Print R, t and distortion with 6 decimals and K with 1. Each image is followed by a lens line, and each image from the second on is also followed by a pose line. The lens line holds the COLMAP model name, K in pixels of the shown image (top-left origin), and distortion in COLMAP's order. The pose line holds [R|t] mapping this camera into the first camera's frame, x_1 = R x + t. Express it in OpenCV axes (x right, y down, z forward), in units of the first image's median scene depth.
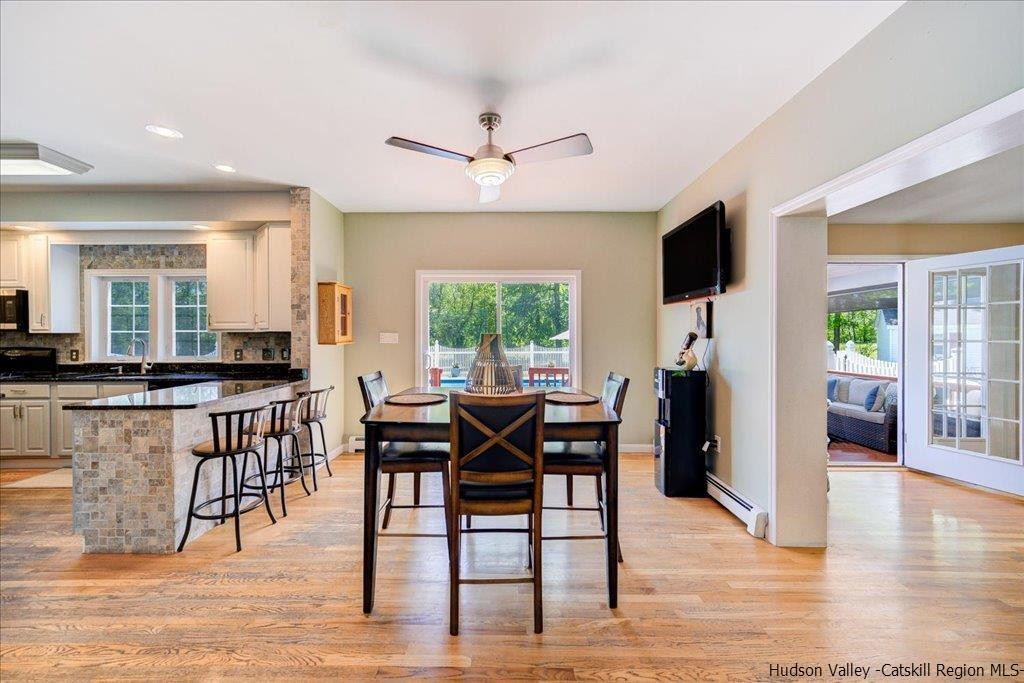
lens RADIAL K [[391.7, 0, 504.8], [0, 391.7, 337.4], [0, 0, 1]] dist [-0.000346, 0.002601]
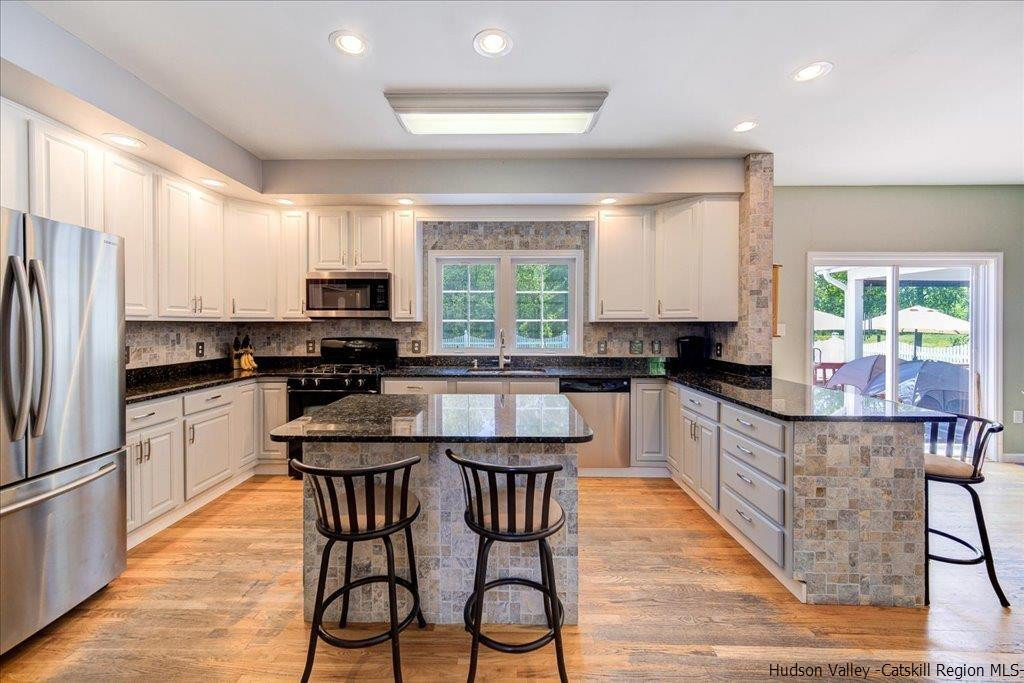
lens RADIAL K [[391.7, 0, 508.5], [0, 391.7, 329.9], [0, 0, 1]] dist [-0.000346, 0.002601]
pose [[0.999961, 0.005708, -0.006795, -1.029310], [-0.005666, 0.999965, 0.006129, 0.000703], [0.006830, -0.006090, 0.999958, 0.134365]]
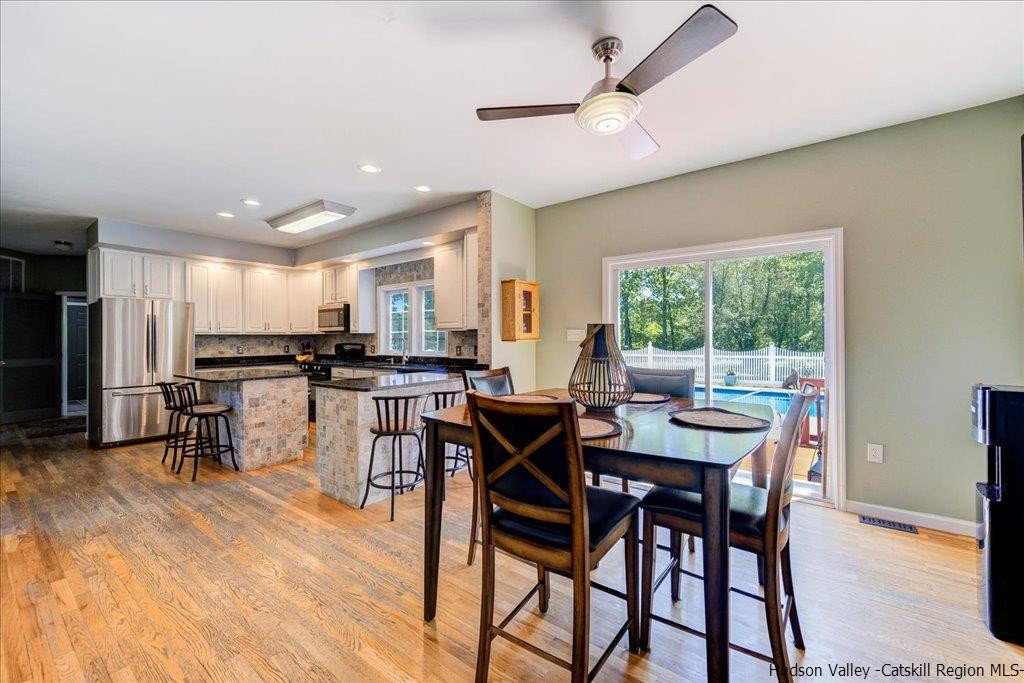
lens RADIAL K [[412.9, 0, 518.7], [0, 412.9, 337.8], [0, 0, 1]] dist [0.006088, 0.000412]
pose [[0.806064, -0.002949, -0.591821, 0.201395], [0.000357, 0.999990, -0.004496, 0.013595], [0.591828, 0.003413, 0.806057, 0.157589]]
